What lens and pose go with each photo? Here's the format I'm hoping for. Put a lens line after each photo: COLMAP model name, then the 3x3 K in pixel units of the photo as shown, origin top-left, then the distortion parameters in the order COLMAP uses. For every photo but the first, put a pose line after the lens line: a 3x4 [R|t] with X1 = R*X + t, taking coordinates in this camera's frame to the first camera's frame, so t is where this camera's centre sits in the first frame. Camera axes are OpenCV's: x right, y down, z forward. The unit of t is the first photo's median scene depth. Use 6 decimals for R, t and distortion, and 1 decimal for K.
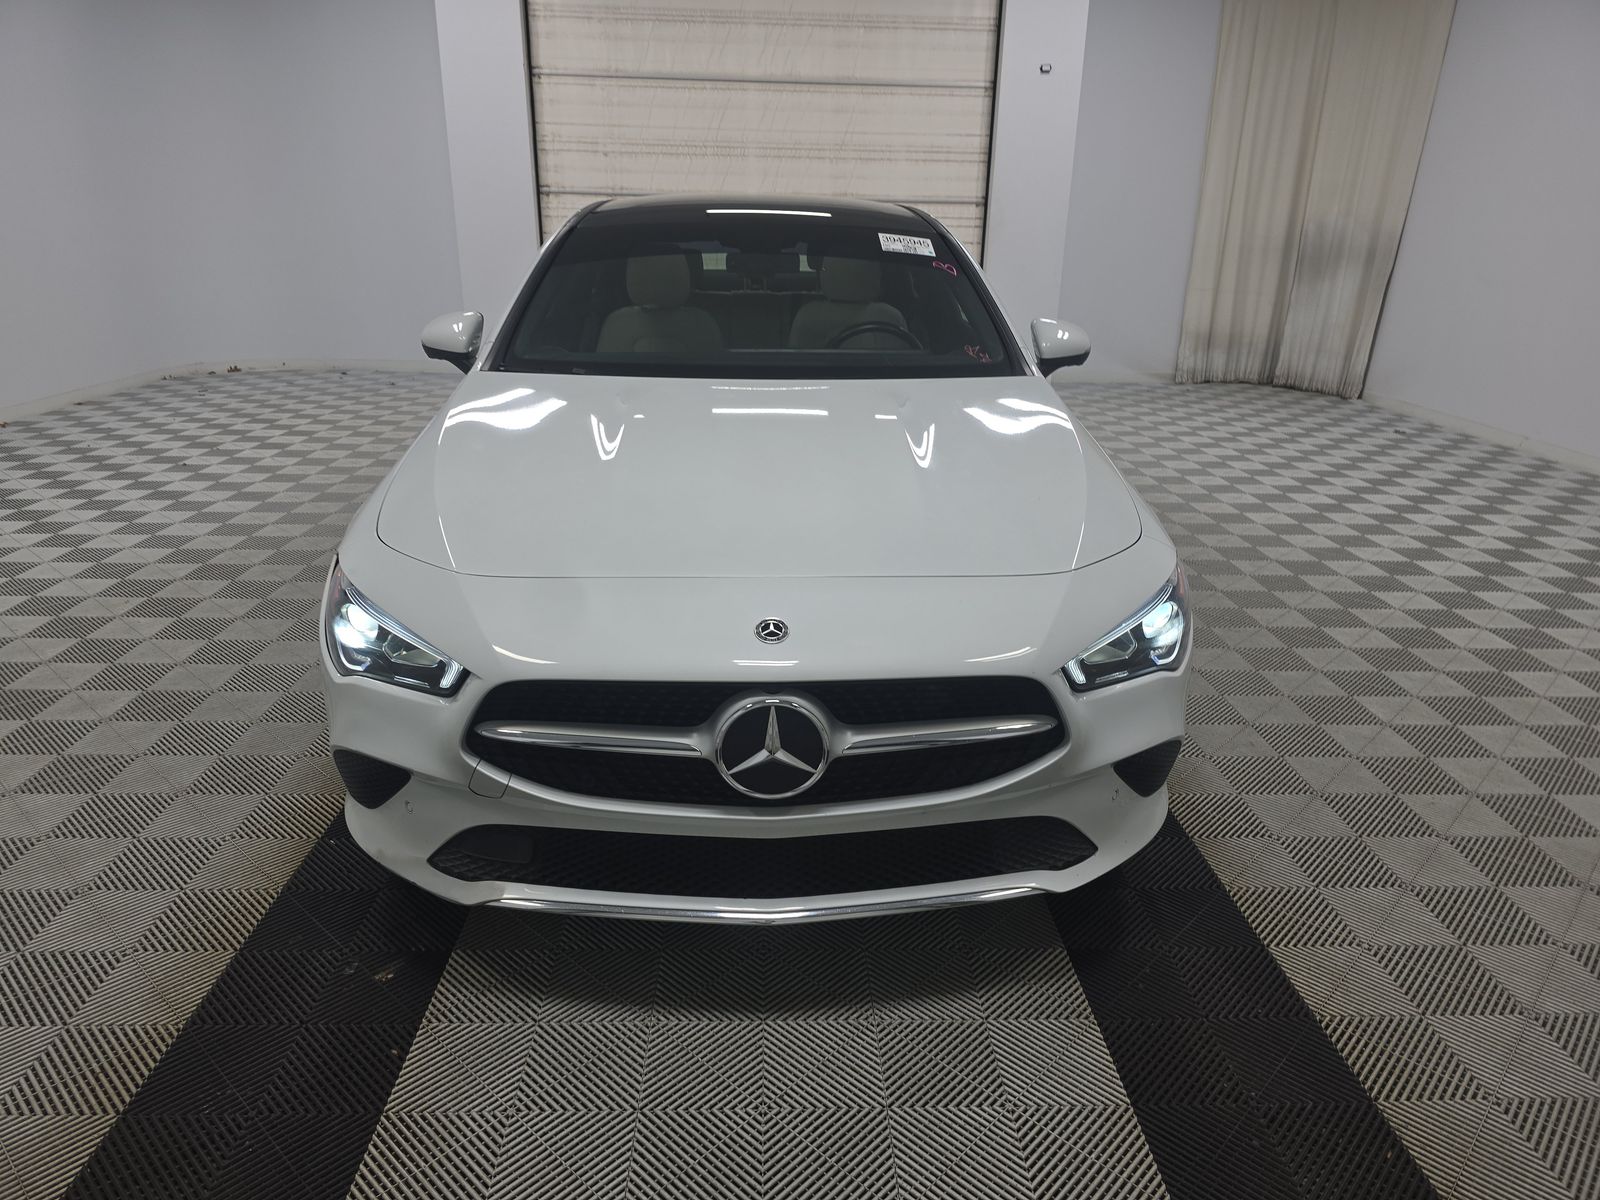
lens RADIAL K [[1048.2, 0, 796.9], [0, 1048.2, 626.3], [0, 0, 1]] dist [0.006423, 0.001653]
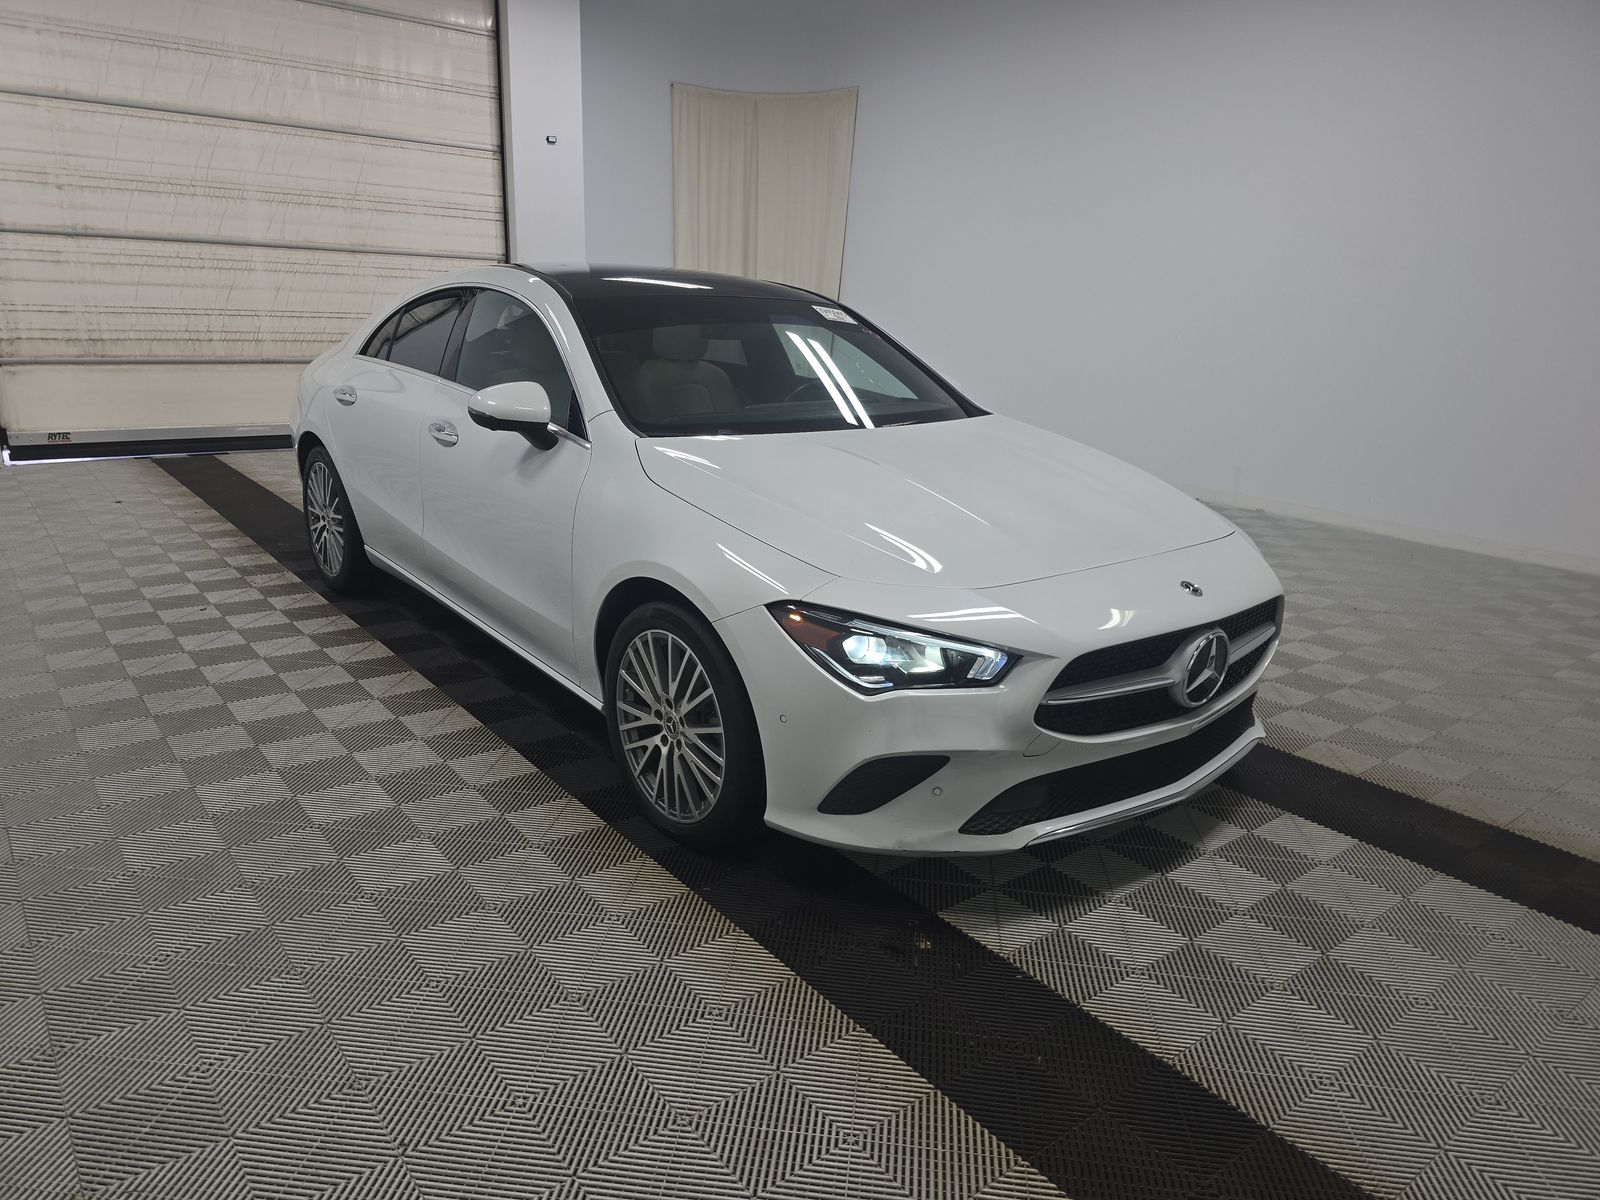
lens RADIAL K [[1073.0, 0, 800.0], [0, 1073.0, 600.0], [0, 0, 1]] dist [0.041622, -0.046672]
pose [[0.797542, -0.151828, 0.583845, -0.267736], [0.191607, 0.981450, -0.006514, -0.014673], [-0.572026, 0.117064, 0.811839, 0.016183]]
